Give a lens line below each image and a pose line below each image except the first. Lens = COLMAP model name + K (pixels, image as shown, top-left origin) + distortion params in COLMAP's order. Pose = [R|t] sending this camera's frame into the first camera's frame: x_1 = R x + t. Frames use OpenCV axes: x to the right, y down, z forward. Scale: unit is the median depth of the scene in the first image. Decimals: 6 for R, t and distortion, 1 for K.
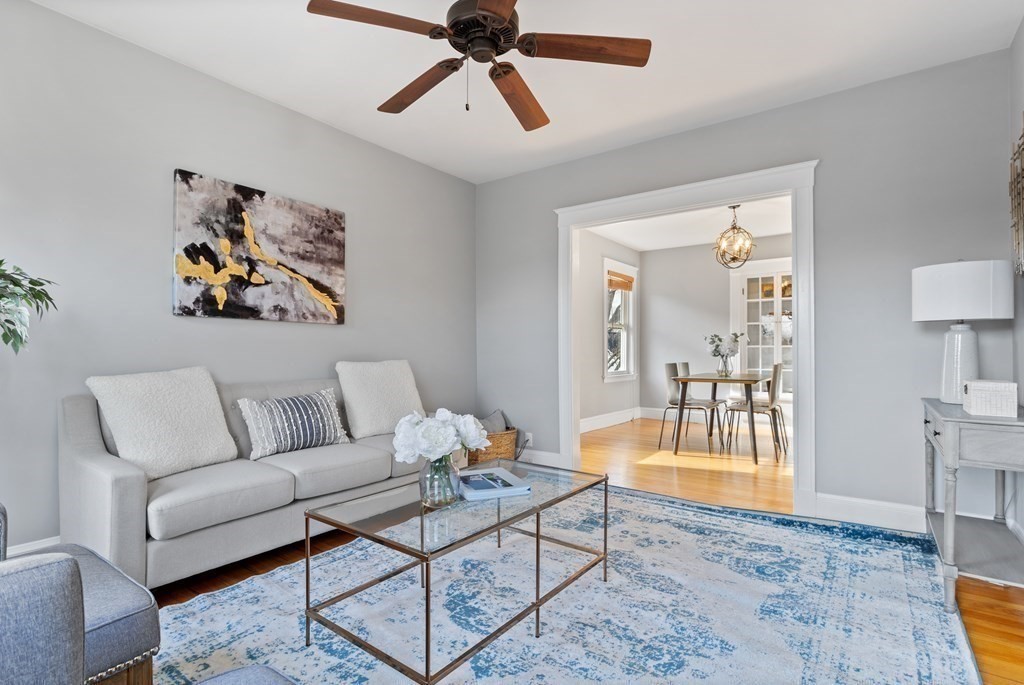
lens RADIAL K [[499.0, 0, 520.8], [0, 499.0, 342.9], [0, 0, 1]] dist [-0.035828, 0.014537]
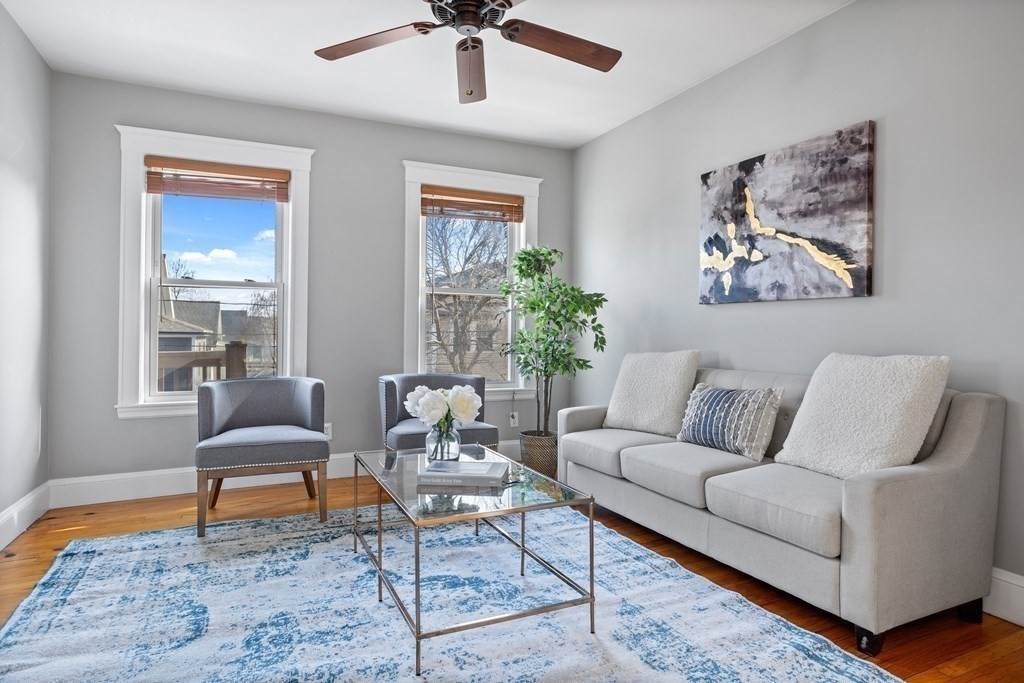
lens RADIAL K [[577.7, 0, 511.6], [0, 577.7, 335.0], [0, 0, 1]] dist [-0.073181, 0.040439]
pose [[-0.486140, -0.002492, -0.873877, 0.592701], [0.007860, 0.999943, -0.007223, 0.017708], [0.873845, -0.010380, -0.486093, 1.127254]]
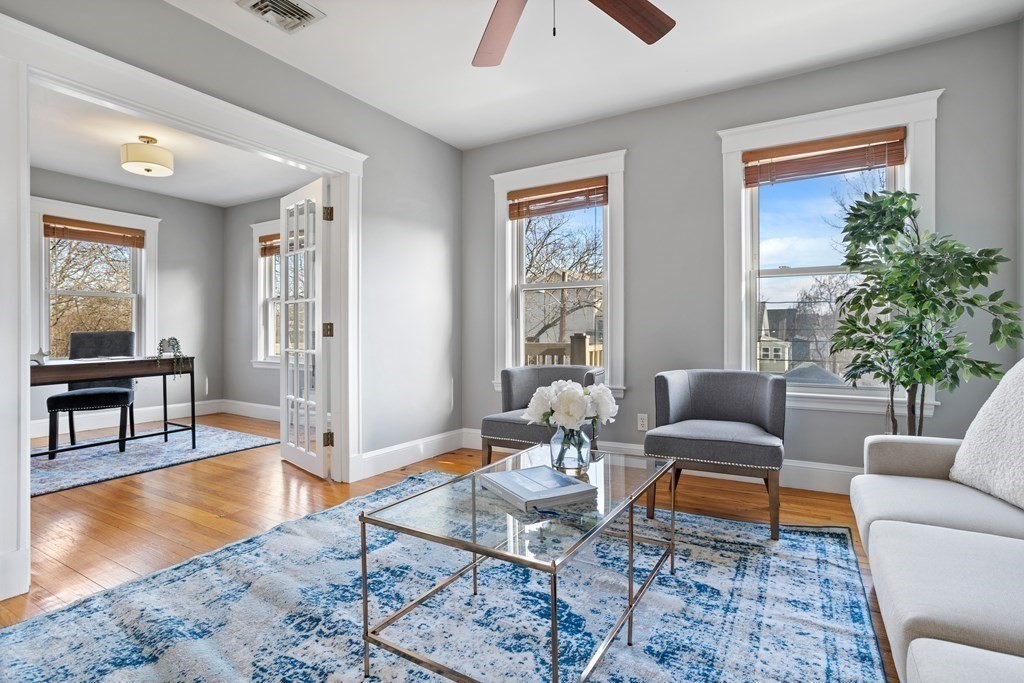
lens RADIAL K [[498.0, 0, 513.1], [0, 498.0, 330.6], [0, 0, 1]] dist [-0.034788, 0.000344]
pose [[-0.996428, 0.004779, -0.084312, 0.023856], [0.006139, 0.999855, -0.015881, 0.030835], [0.084224, -0.016342, -0.996313, 1.254440]]
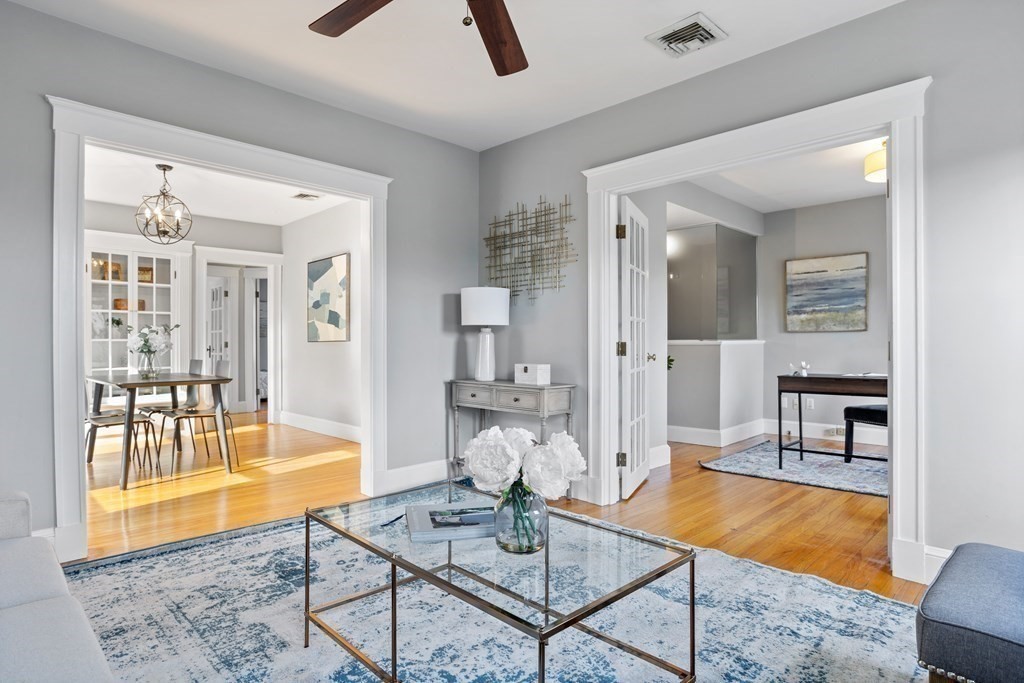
lens RADIAL K [[539.6, 0, 507.4], [0, 539.6, 344.7], [0, 0, 1]] dist [-0.029742, 0.000559]
pose [[0.162685, -0.001180, 0.986677, -0.612847], [-0.015713, 0.999869, 0.003786, 0.004494], [-0.986553, -0.016119, 0.162646, 0.555340]]
